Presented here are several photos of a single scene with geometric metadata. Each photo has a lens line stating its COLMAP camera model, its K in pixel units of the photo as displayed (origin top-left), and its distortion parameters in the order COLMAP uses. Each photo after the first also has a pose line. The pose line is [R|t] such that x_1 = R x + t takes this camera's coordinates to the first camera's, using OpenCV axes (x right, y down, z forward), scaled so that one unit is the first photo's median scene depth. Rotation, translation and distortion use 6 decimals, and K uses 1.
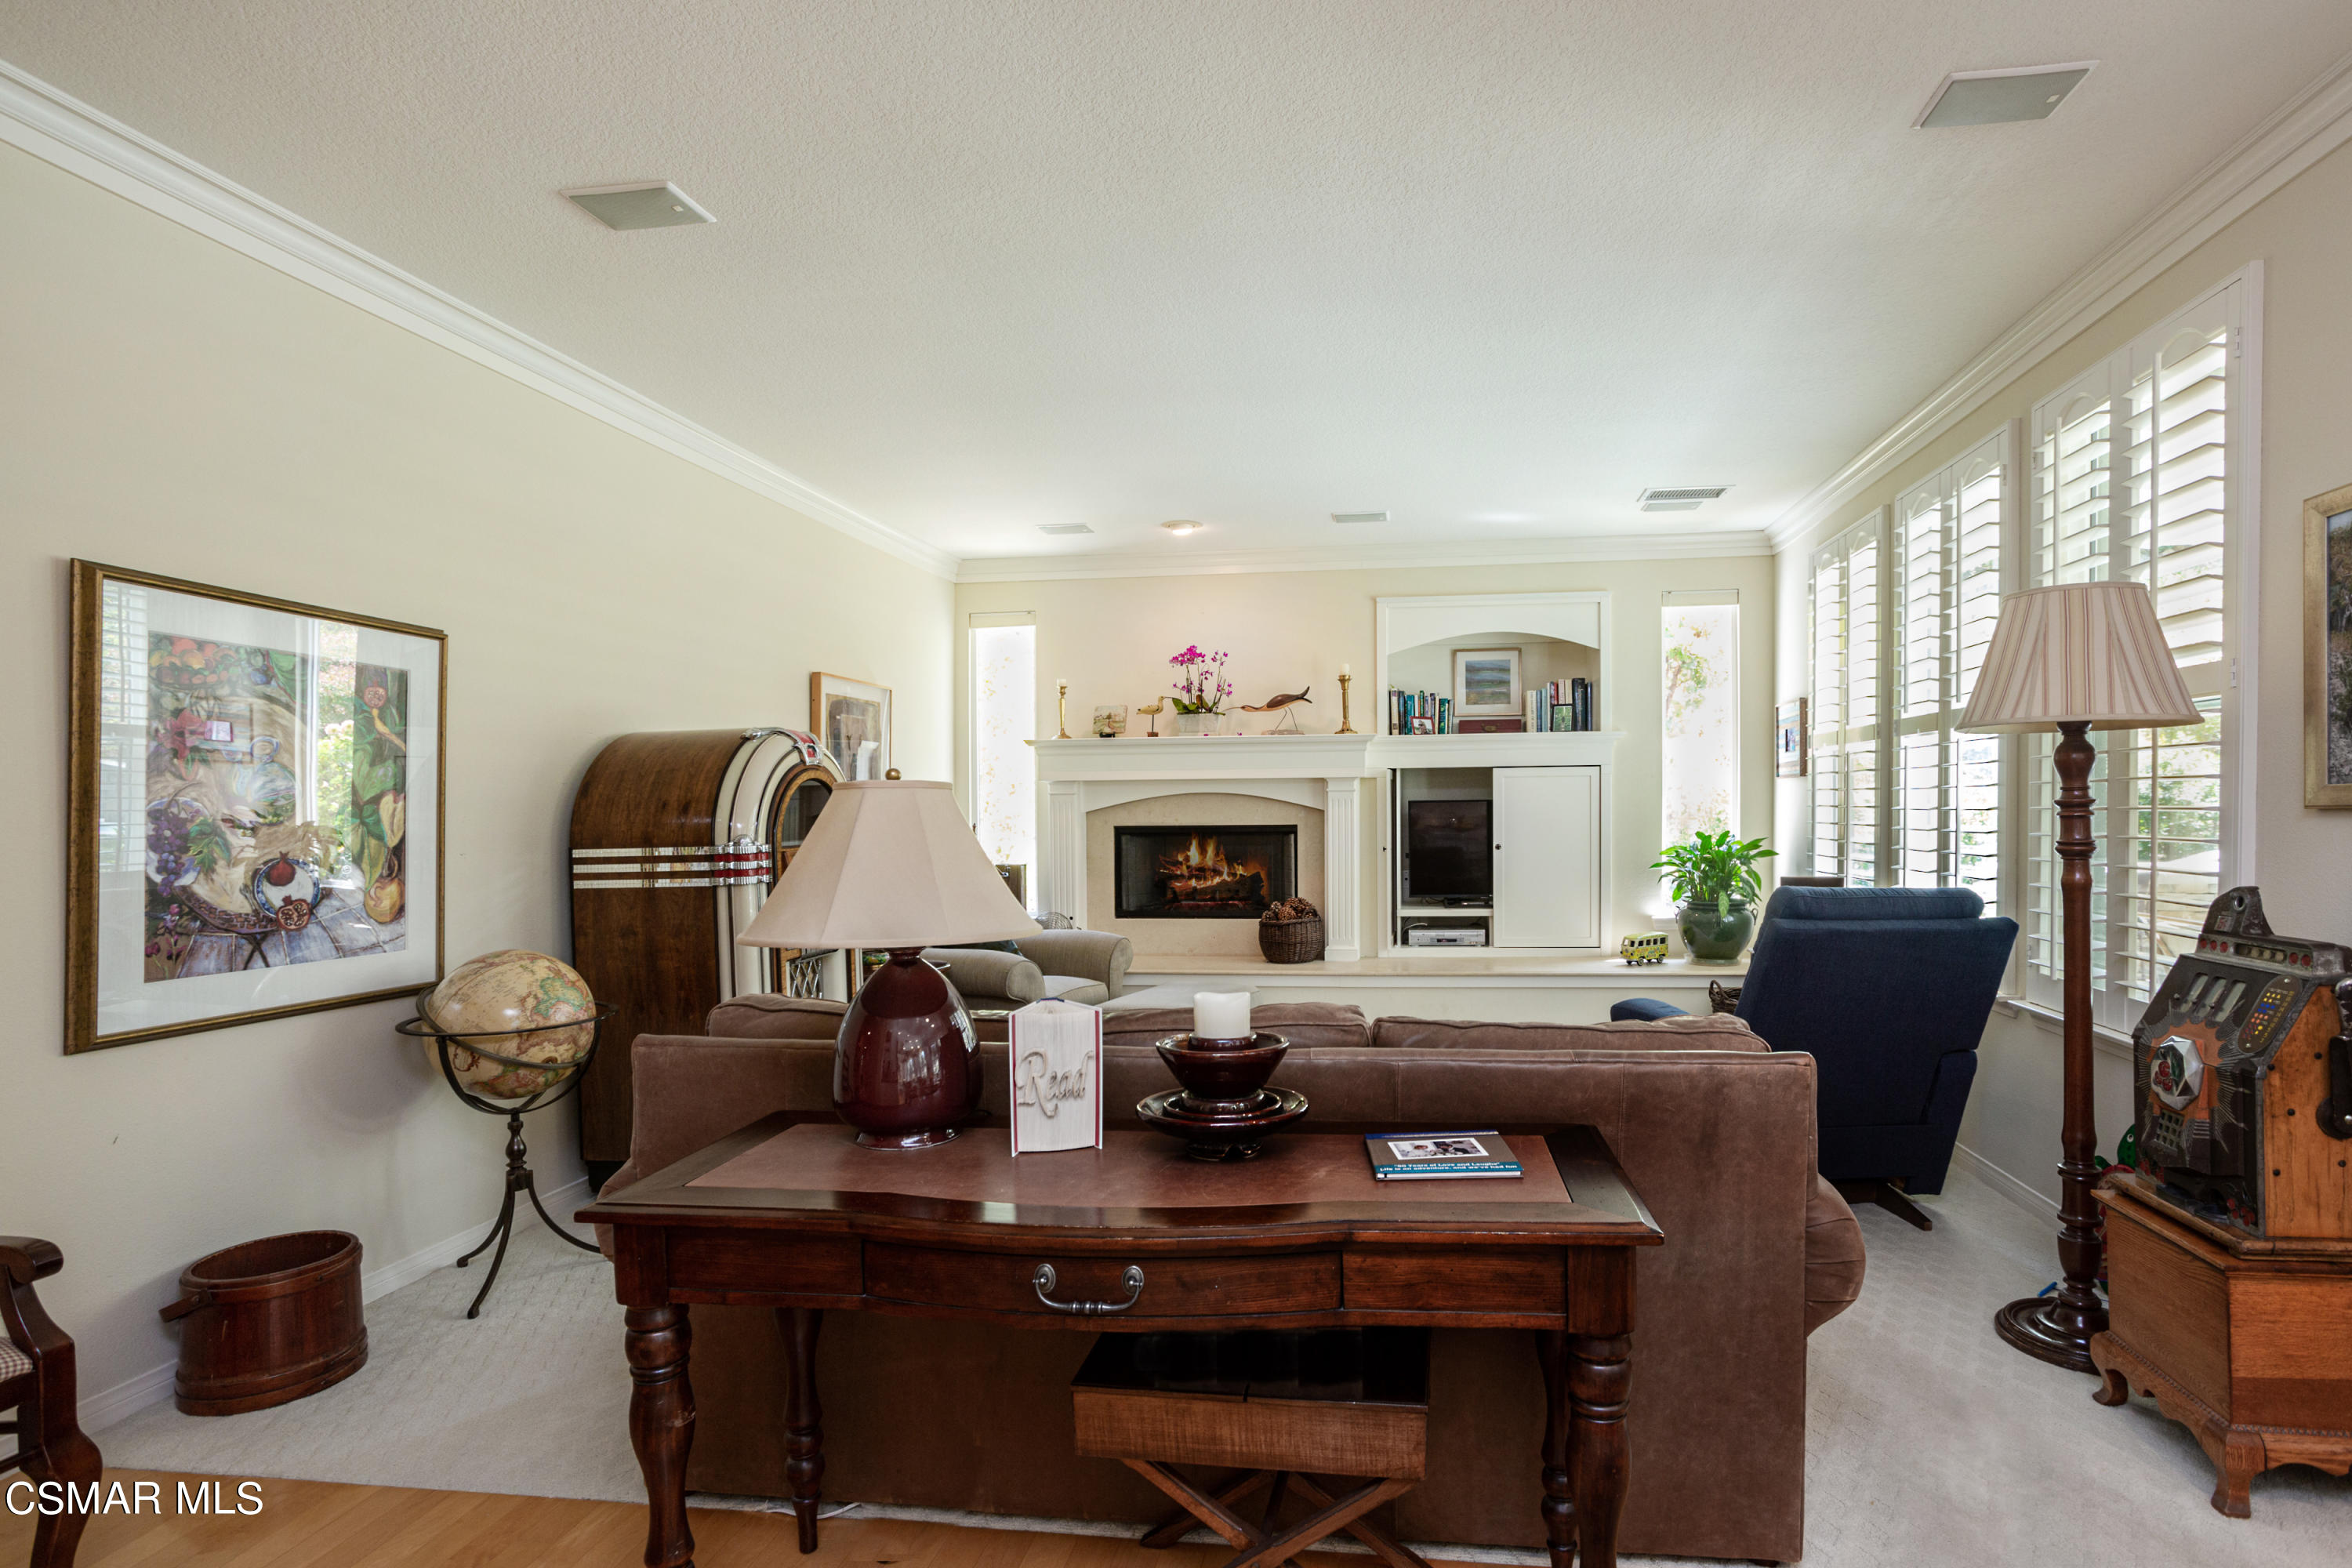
lens RADIAL K [[1159.7, 0, 1273.7], [0, 1159.7, 816.0], [0, 0, 1]] dist [-0.002570, 0.001187]
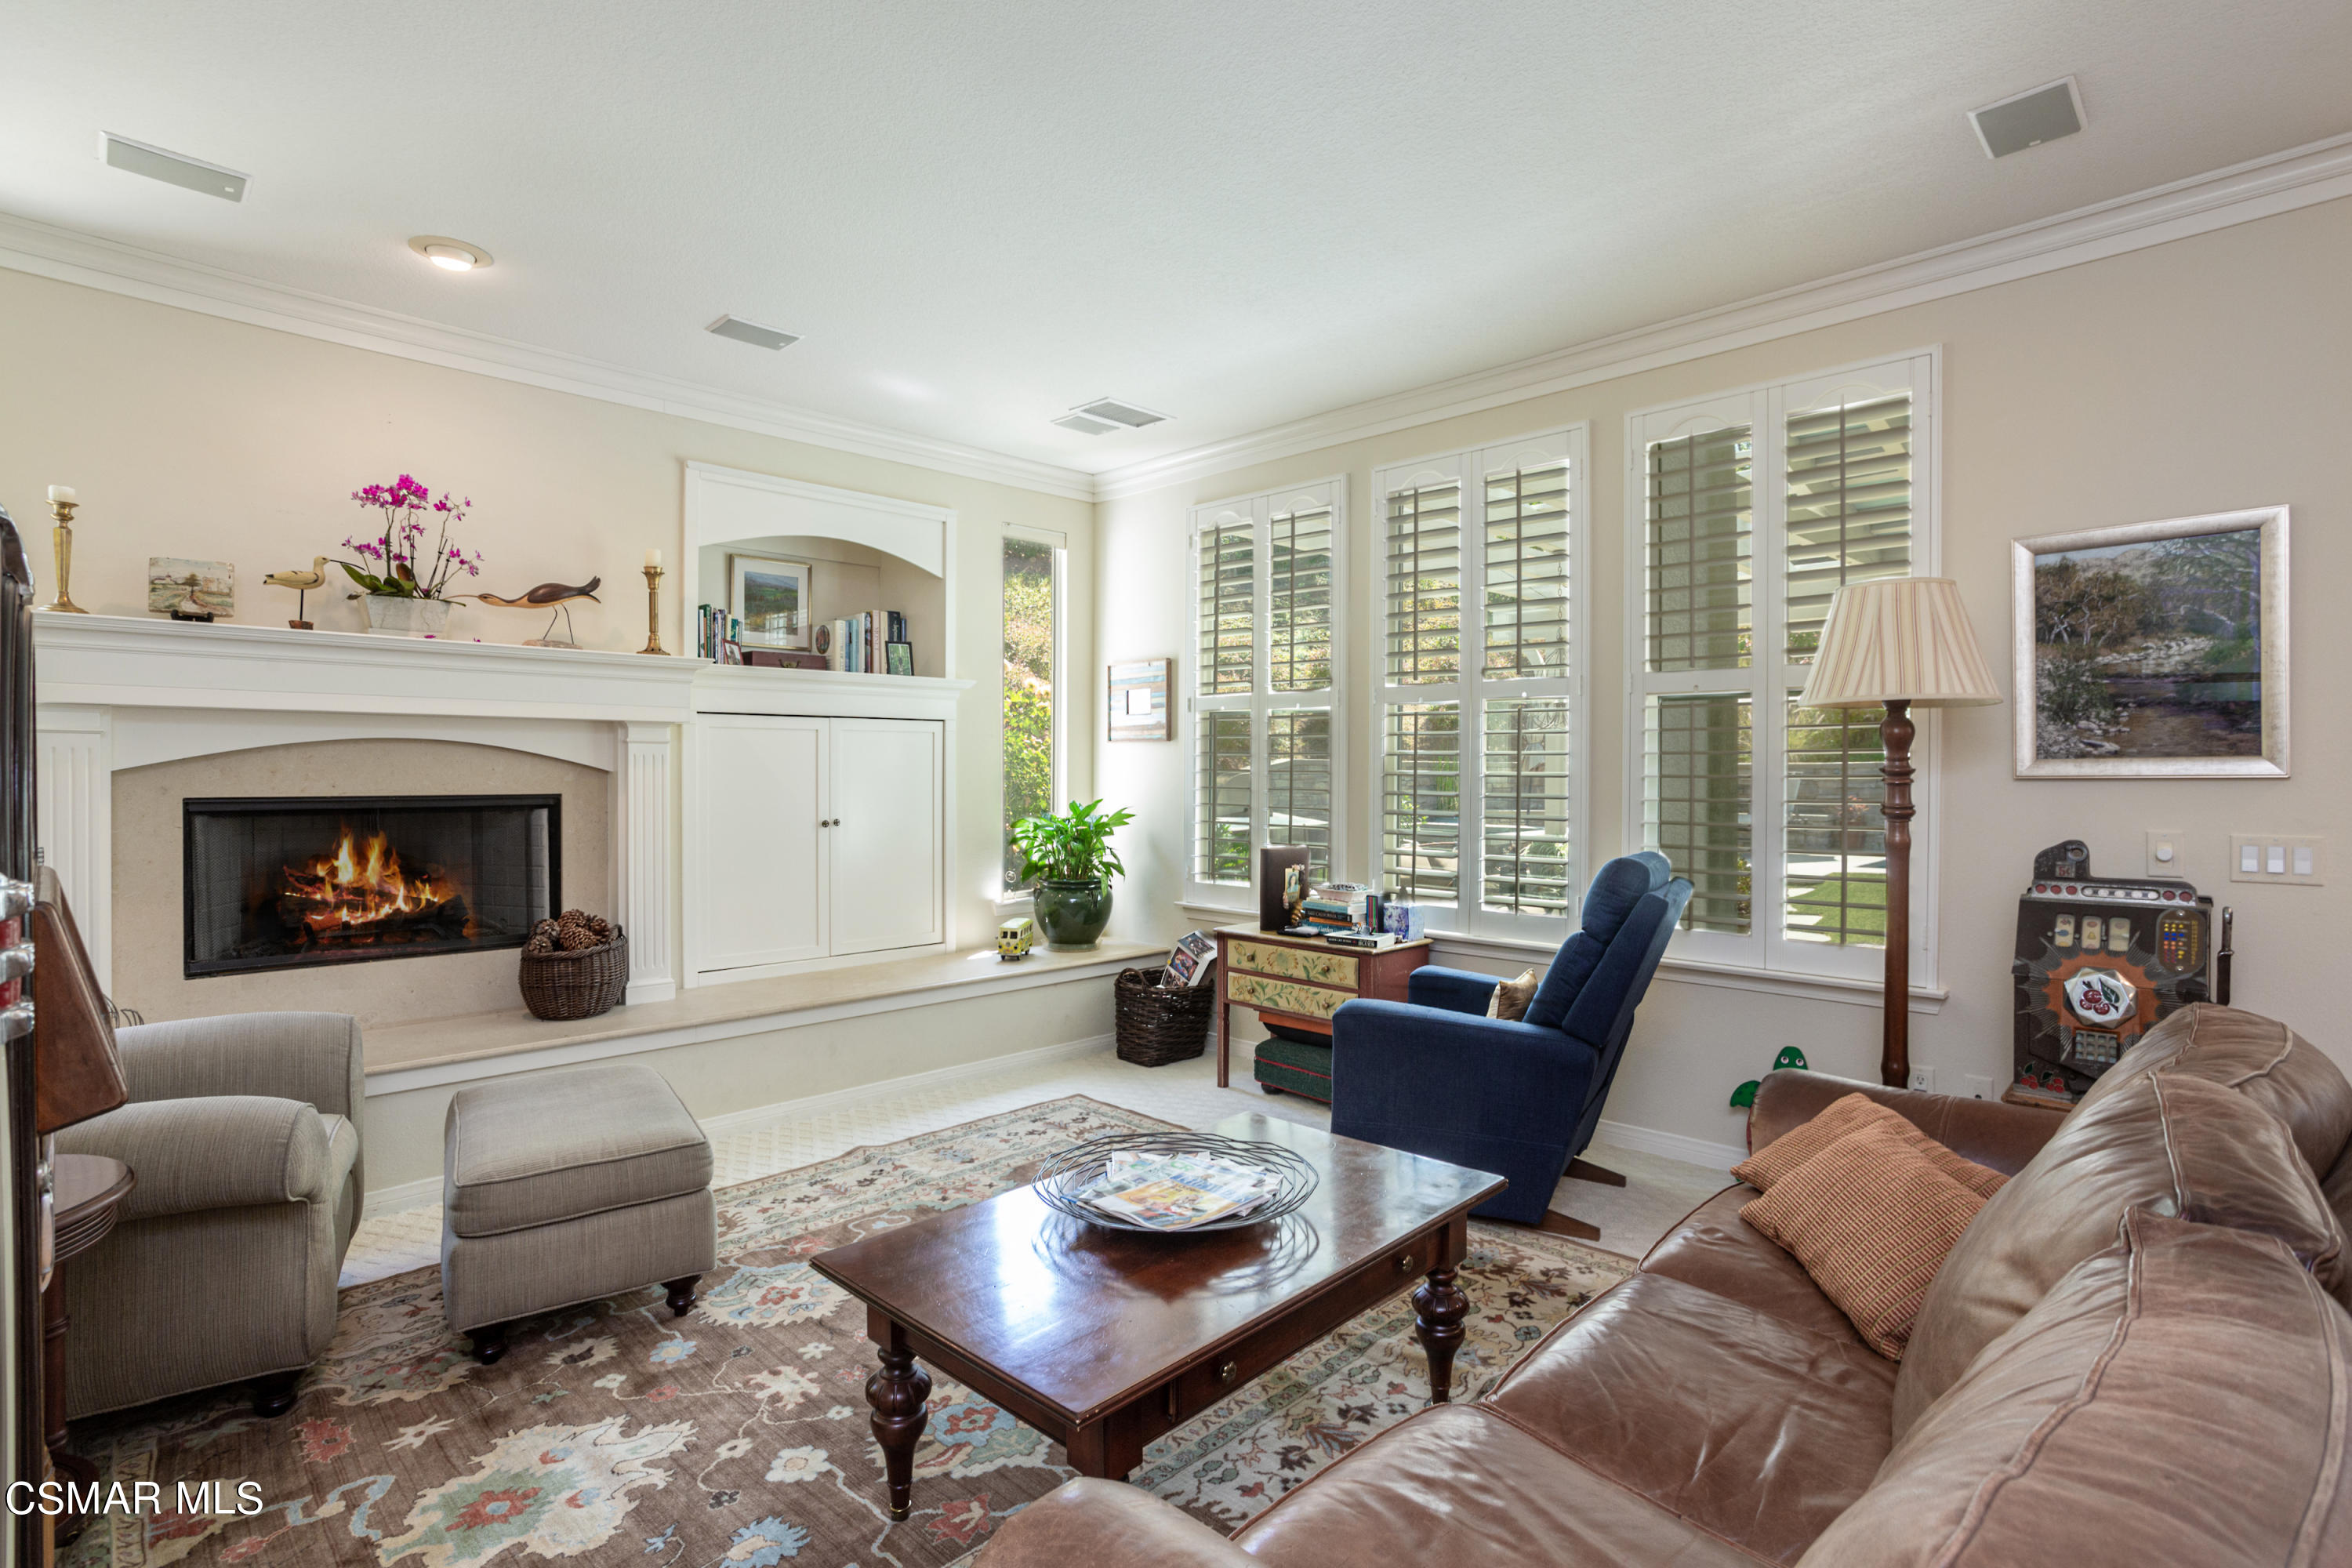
lens RADIAL K [[1159.7, 0, 1174.5], [0, 1159.7, 779.9], [0, 0, 1]] dist [-0.002570, 0.001187]
pose [[0.623991, 0.001374, 0.781430, -0.269759], [-0.002639, 0.999996, 0.000348, -0.000811], [-0.781427, -0.002279, 0.623993, 0.354982]]
